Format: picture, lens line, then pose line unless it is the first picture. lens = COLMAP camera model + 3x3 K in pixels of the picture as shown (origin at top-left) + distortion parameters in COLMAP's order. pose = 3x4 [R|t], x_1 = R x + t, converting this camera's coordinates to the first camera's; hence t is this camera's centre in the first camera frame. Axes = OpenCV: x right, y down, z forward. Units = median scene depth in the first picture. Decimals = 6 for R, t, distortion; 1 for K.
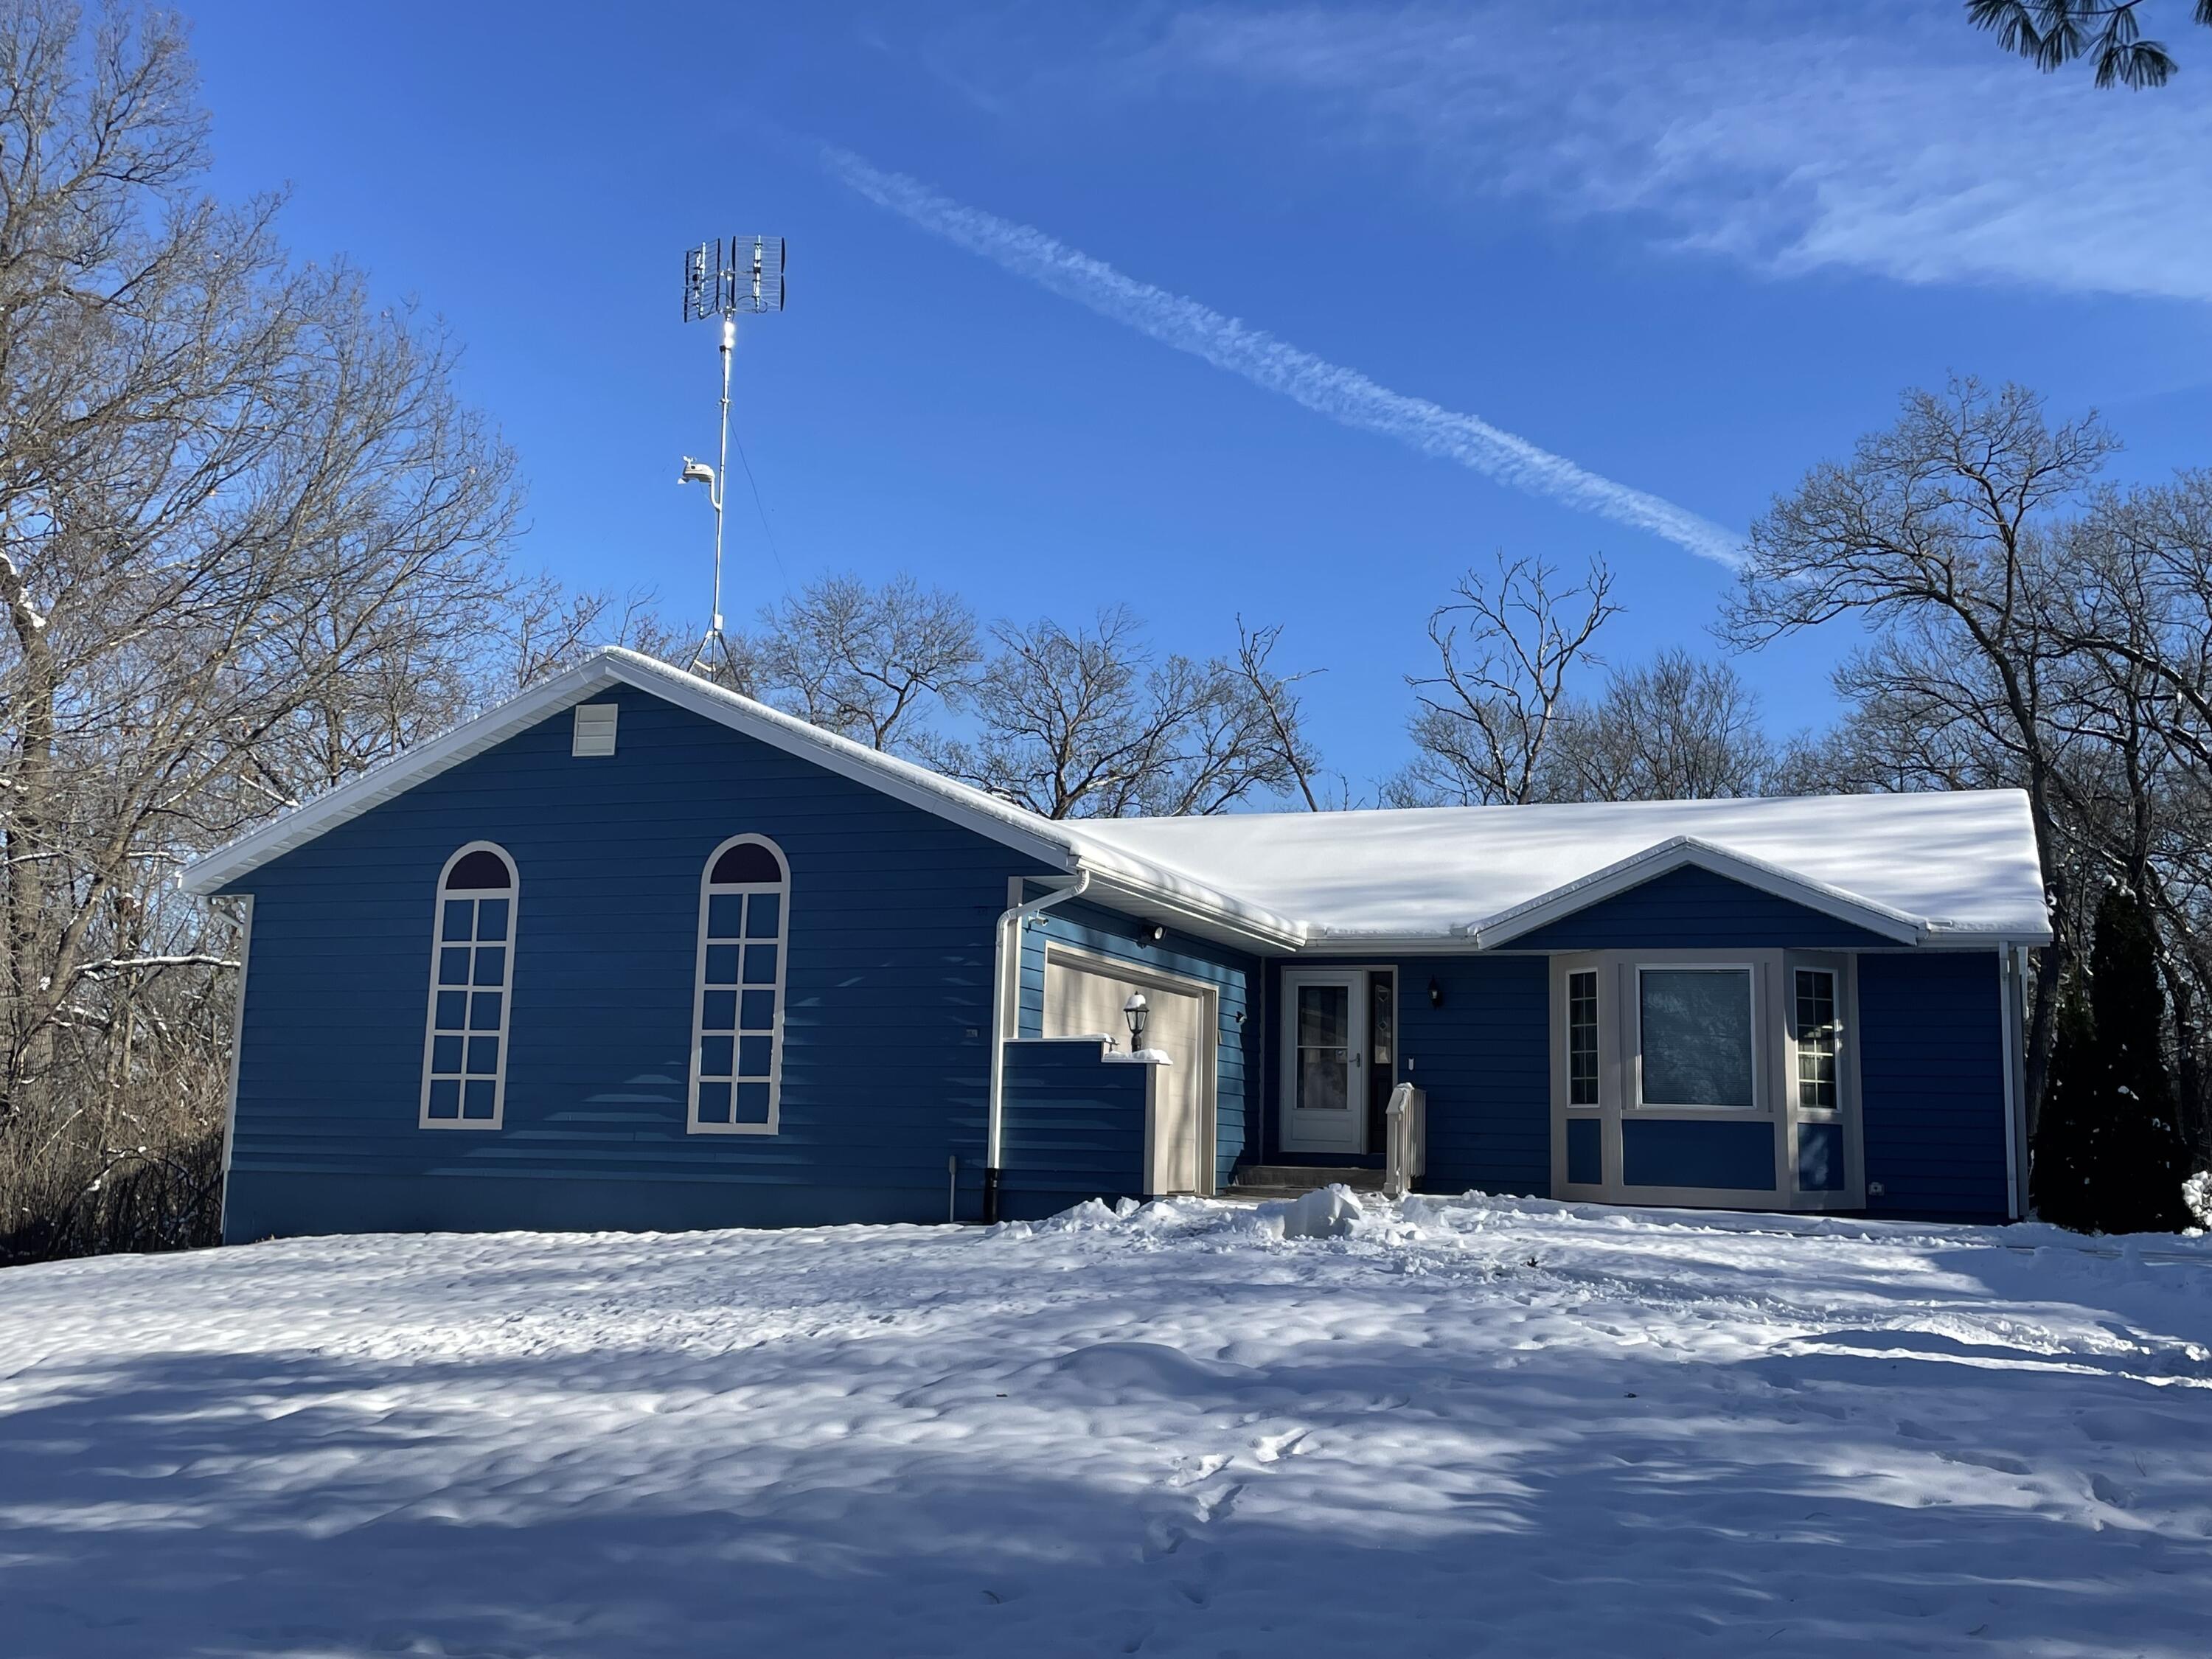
lens RADIAL K [[2258.6, 0, 1106.0], [0, 2258.6, 829.5], [0, 0, 1]] dist [-0.056539, 0.007507]
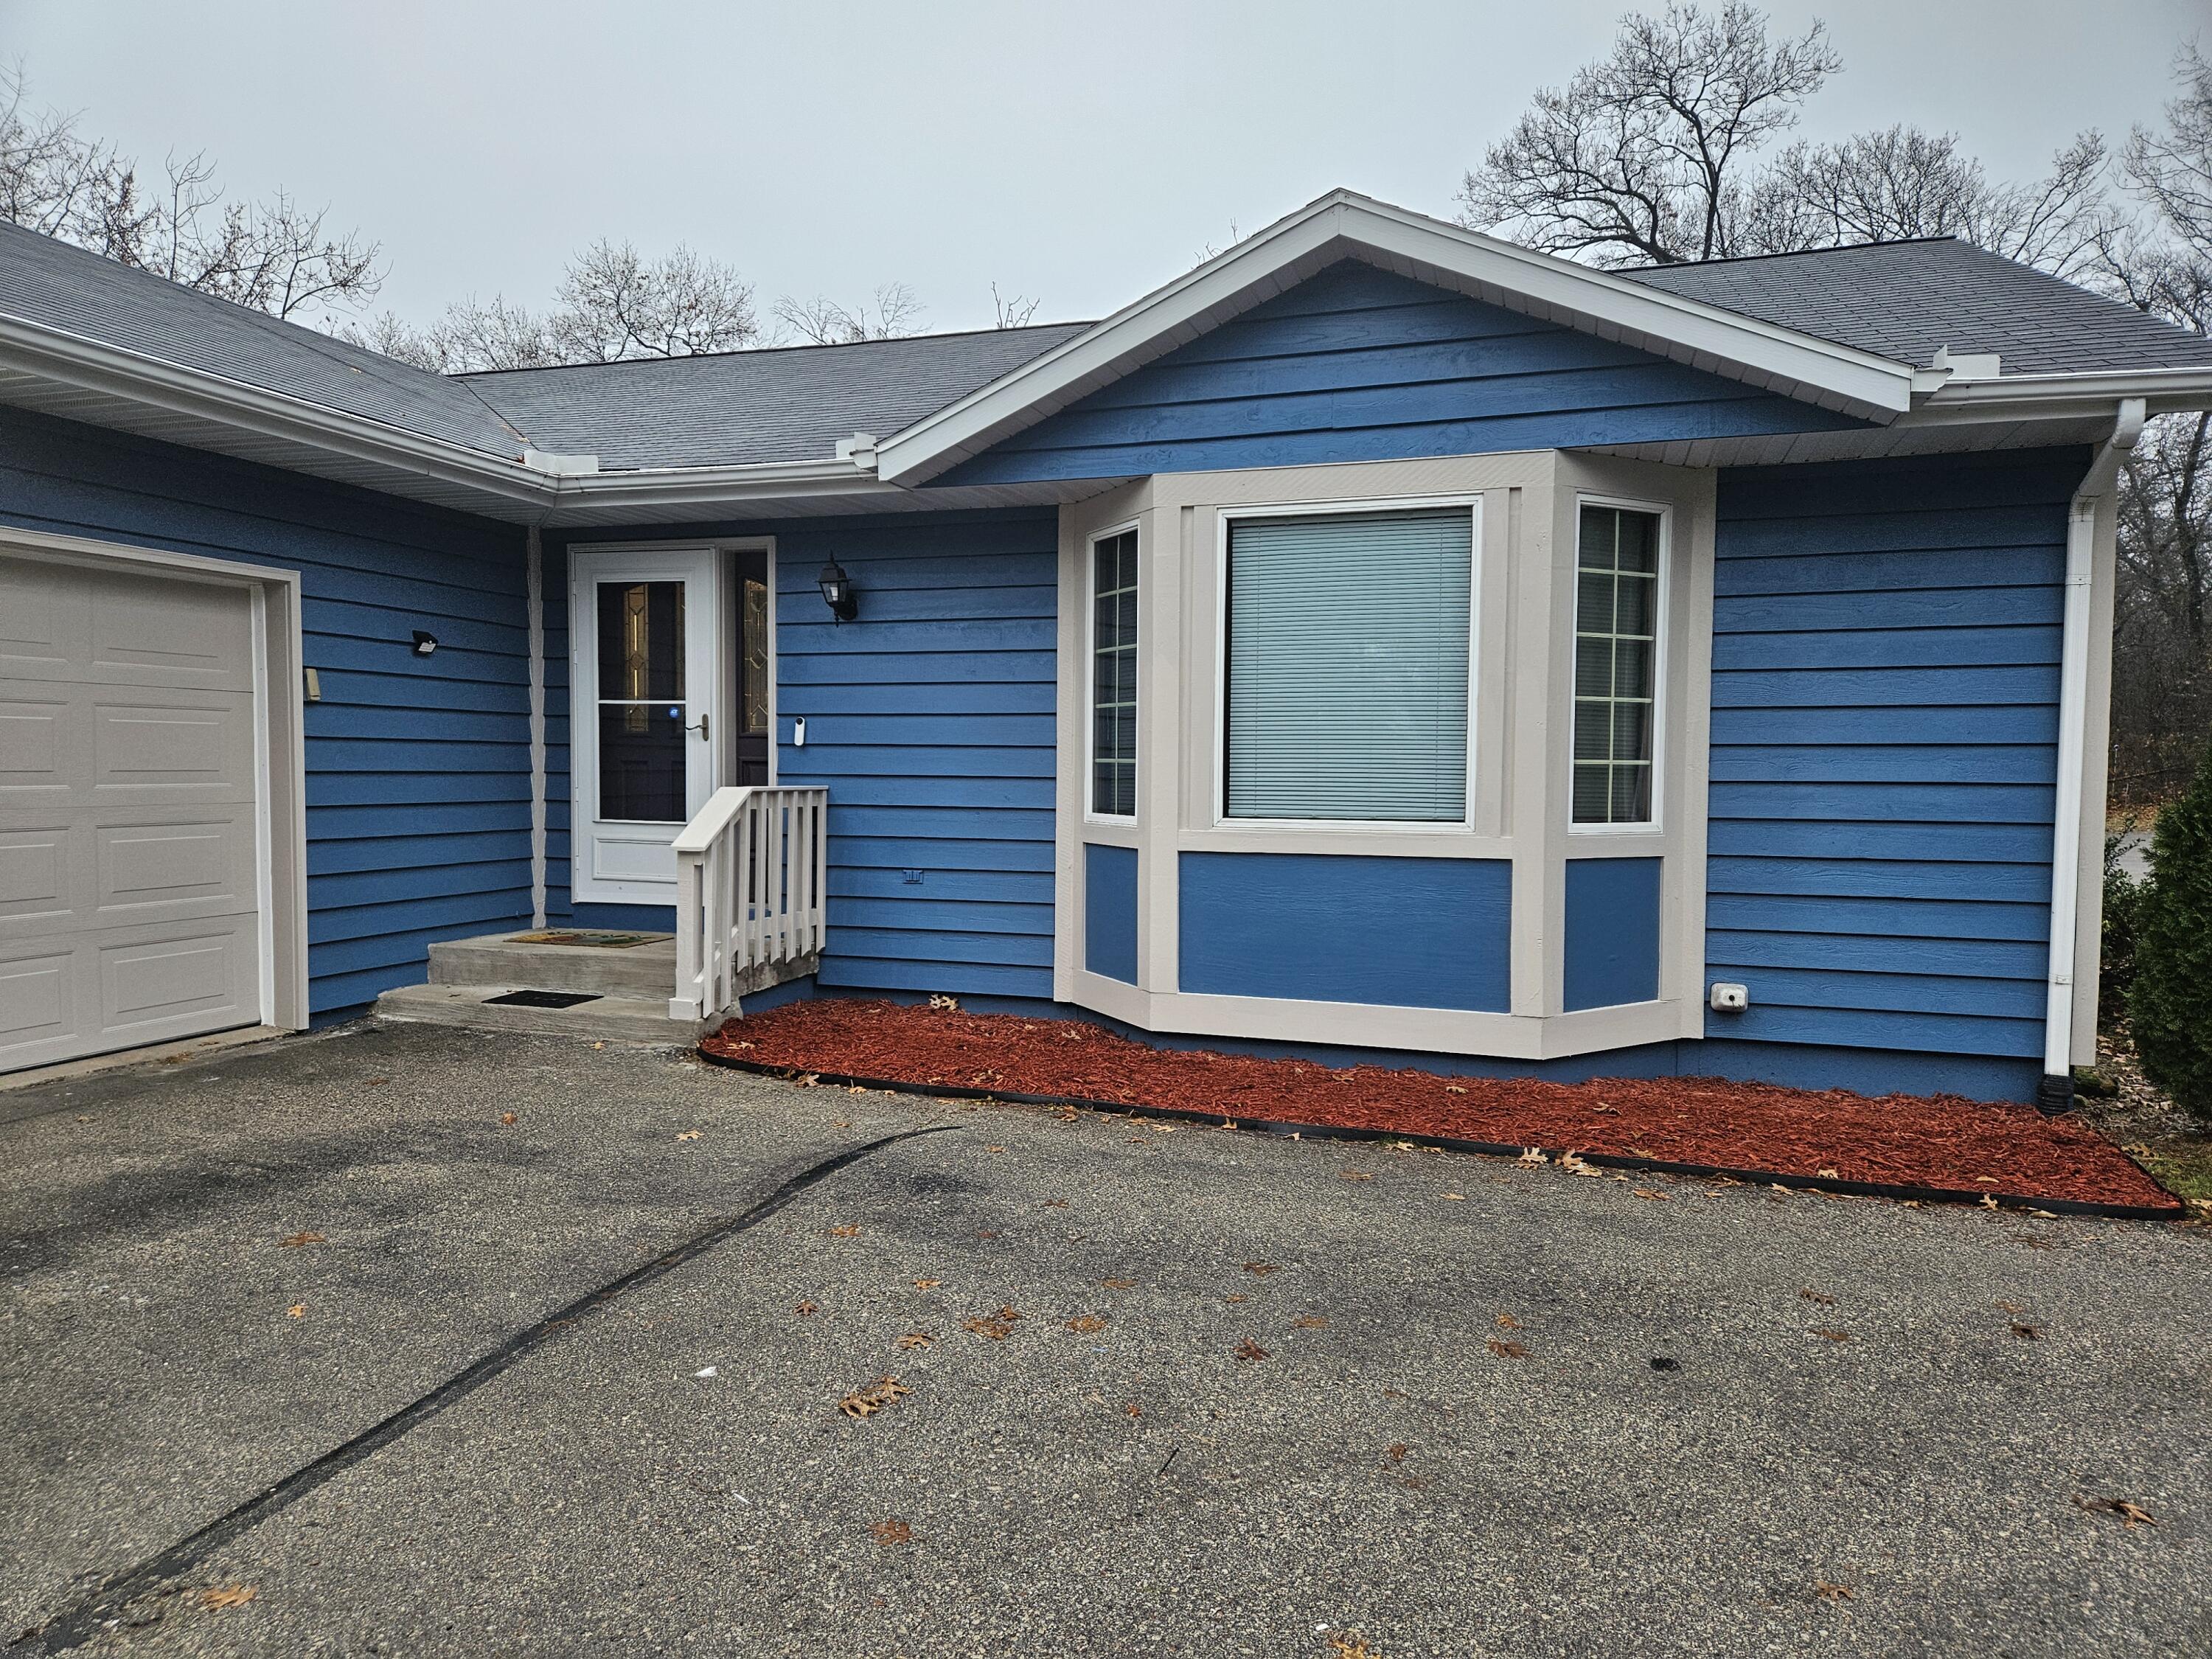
lens RADIAL K [[1483.9, 0, 1106.0], [0, 1483.9, 829.5], [0, 0, 1]] dist [0.001657, 0.000540]
pose [[0.998361, -0.024826, 0.051575, 0.083518], [0.014181, 0.980234, 0.197333, 0.027125], [-0.055454, -0.196278, 0.978979, 0.297465]]
